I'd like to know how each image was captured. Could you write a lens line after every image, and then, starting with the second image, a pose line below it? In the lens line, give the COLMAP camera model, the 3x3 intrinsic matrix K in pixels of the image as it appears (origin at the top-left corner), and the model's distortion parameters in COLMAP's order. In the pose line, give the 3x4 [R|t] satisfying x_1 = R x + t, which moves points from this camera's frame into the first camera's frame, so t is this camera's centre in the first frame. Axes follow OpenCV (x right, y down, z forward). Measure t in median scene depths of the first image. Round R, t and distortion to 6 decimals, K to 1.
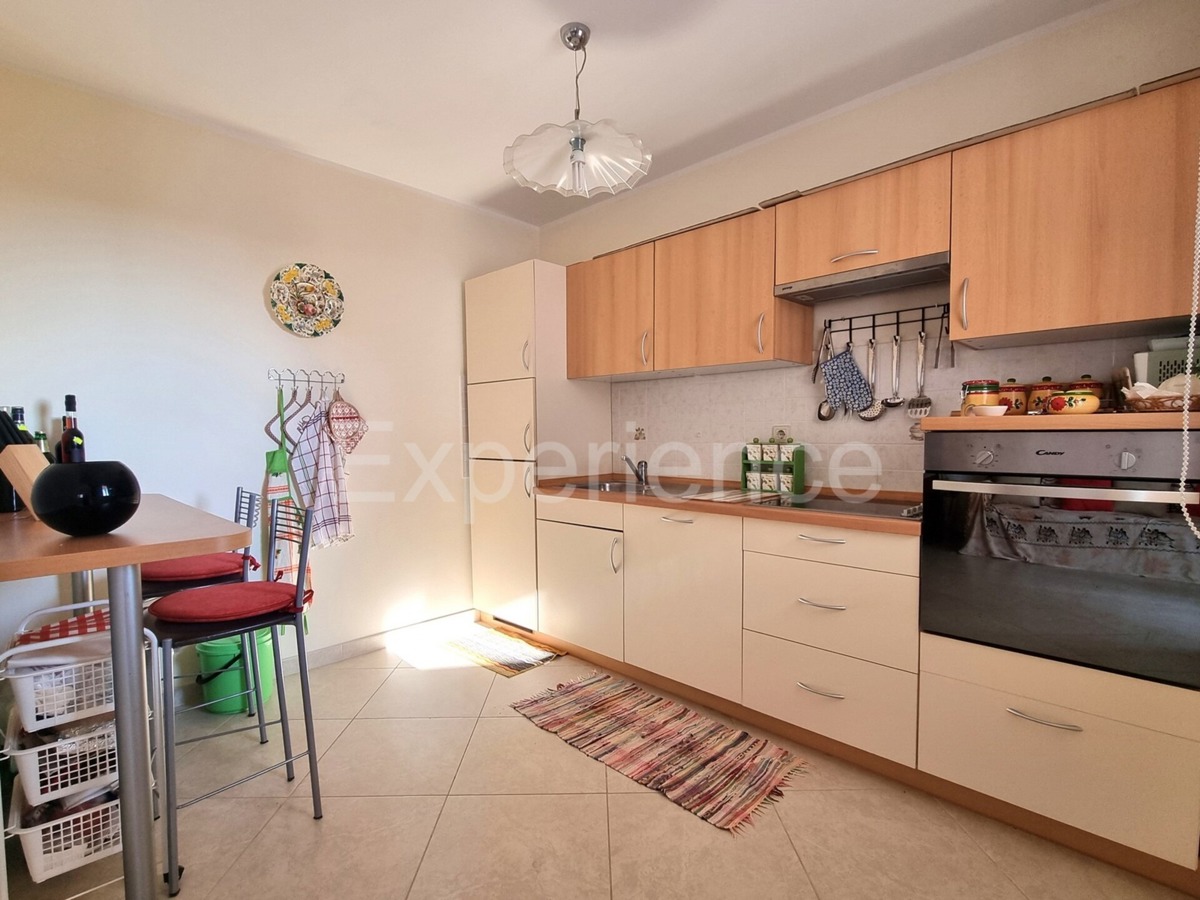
lens RADIAL K [[588.1, 0, 592.2], [0, 588.1, 461.7], [0, 0, 1]] dist [0.010926, -0.007324]
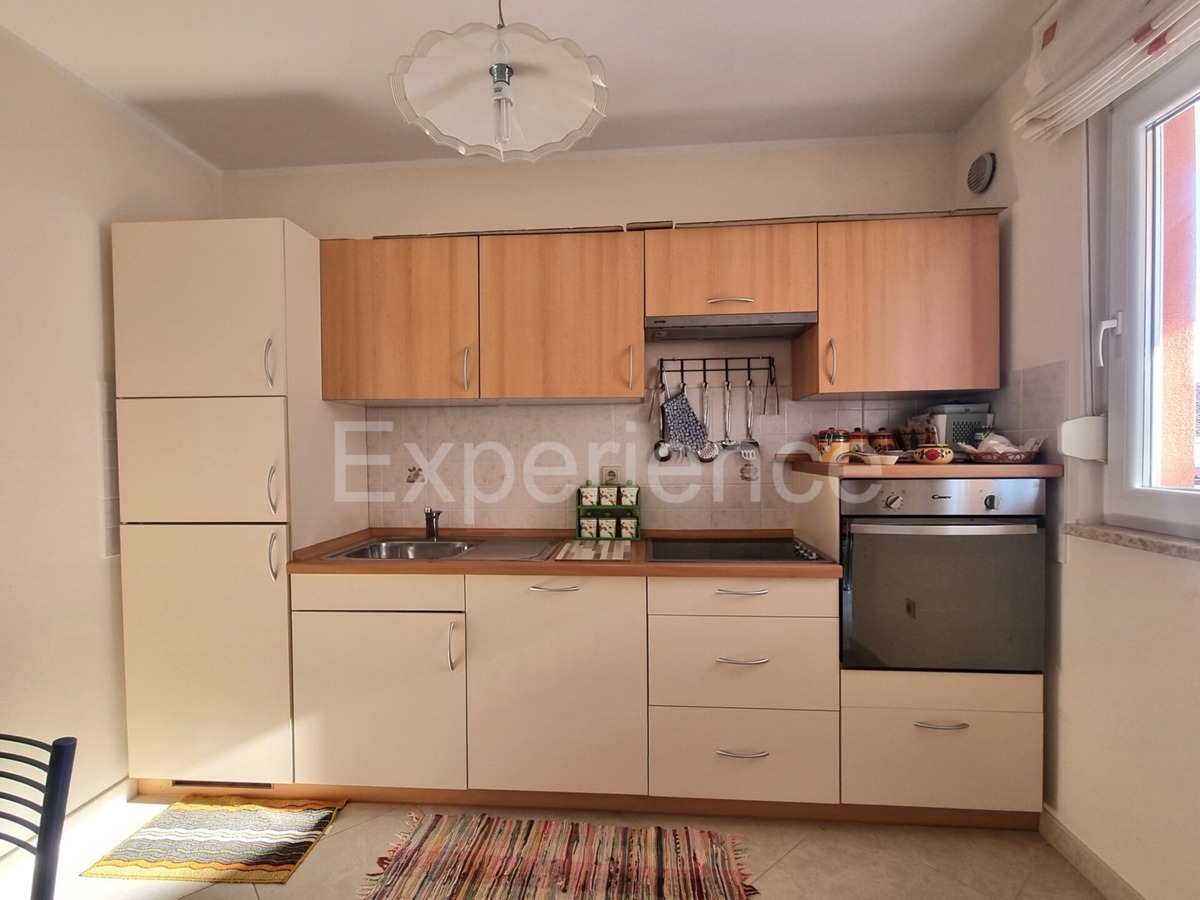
lens RADIAL K [[588.1, 0, 592.2], [0, 588.1, 461.7], [0, 0, 1]] dist [0.010926, -0.007324]
pose [[0.759813, -0.010159, 0.650063, -0.305854], [0.034855, 0.999076, -0.025126, -0.046476], [-0.649207, 0.041749, 0.759465, 0.320763]]
